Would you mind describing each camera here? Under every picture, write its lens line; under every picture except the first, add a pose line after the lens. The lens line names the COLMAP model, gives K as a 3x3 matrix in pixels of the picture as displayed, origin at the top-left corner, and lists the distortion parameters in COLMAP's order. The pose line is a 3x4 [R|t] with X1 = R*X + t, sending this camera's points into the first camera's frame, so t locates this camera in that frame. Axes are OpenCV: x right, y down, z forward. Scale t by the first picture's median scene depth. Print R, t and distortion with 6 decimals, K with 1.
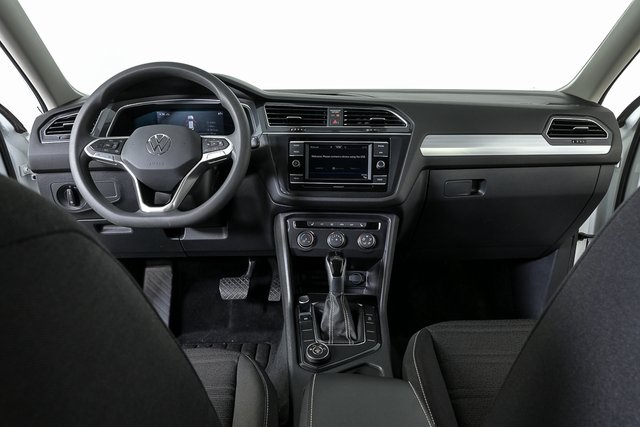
lens RADIAL K [[445.9, 0, 324.1], [0, 445.9, 214.2], [0, 0, 1]] dist [-0.009579, 0.001398]
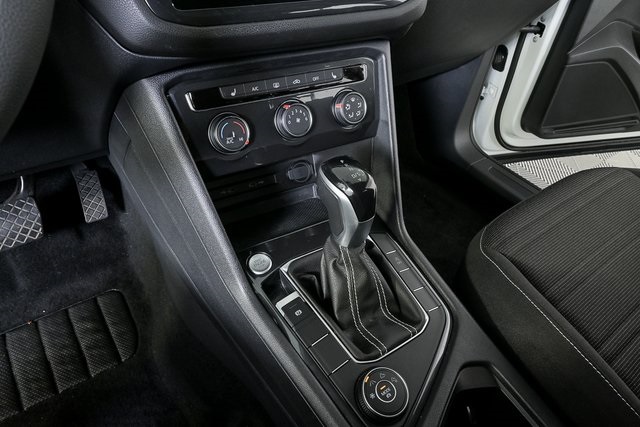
lens RADIAL K [[437.5, 0, 321.5], [0, 437.5, 216.5], [0, 0, 1]] dist [0.016715, -0.006801]
pose [[0.833954, -0.313550, 0.454101, -0.180068], [0.079860, 0.882805, 0.462901, -0.058440], [-0.546025, -0.349774, 0.761259, 0.613941]]
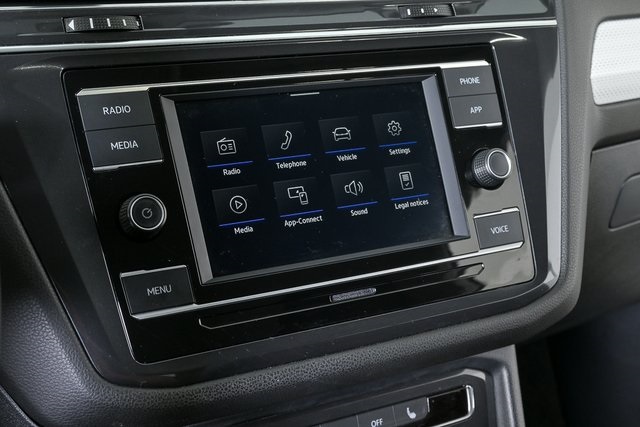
lens RADIAL K [[930.8, 0, 323.5], [0, 930.8, 216.3], [0, 0, 1]] dist [0.009622, 0.000000]
pose [[0.853995, -0.152349, 0.497476, -0.191931], [0.085303, 0.984228, 0.154979, -0.163787], [-0.513241, -0.089915, 0.853522, 0.608187]]
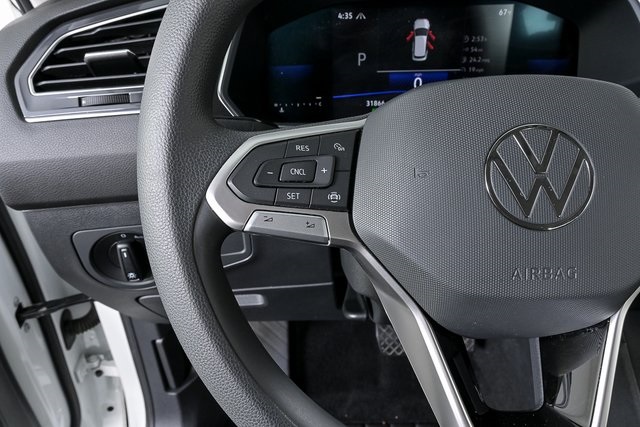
lens RADIAL K [[437.5, 0, 318.2], [0, 437.5, 214.7], [0, 0, 1]] dist [0.016715, -0.006801]
pose [[0.999364, 0.006379, -0.035097, -0.404910], [0.001717, 0.974141, 0.225936, -0.160521], [0.035631, -0.225853, 0.973510, 0.667865]]
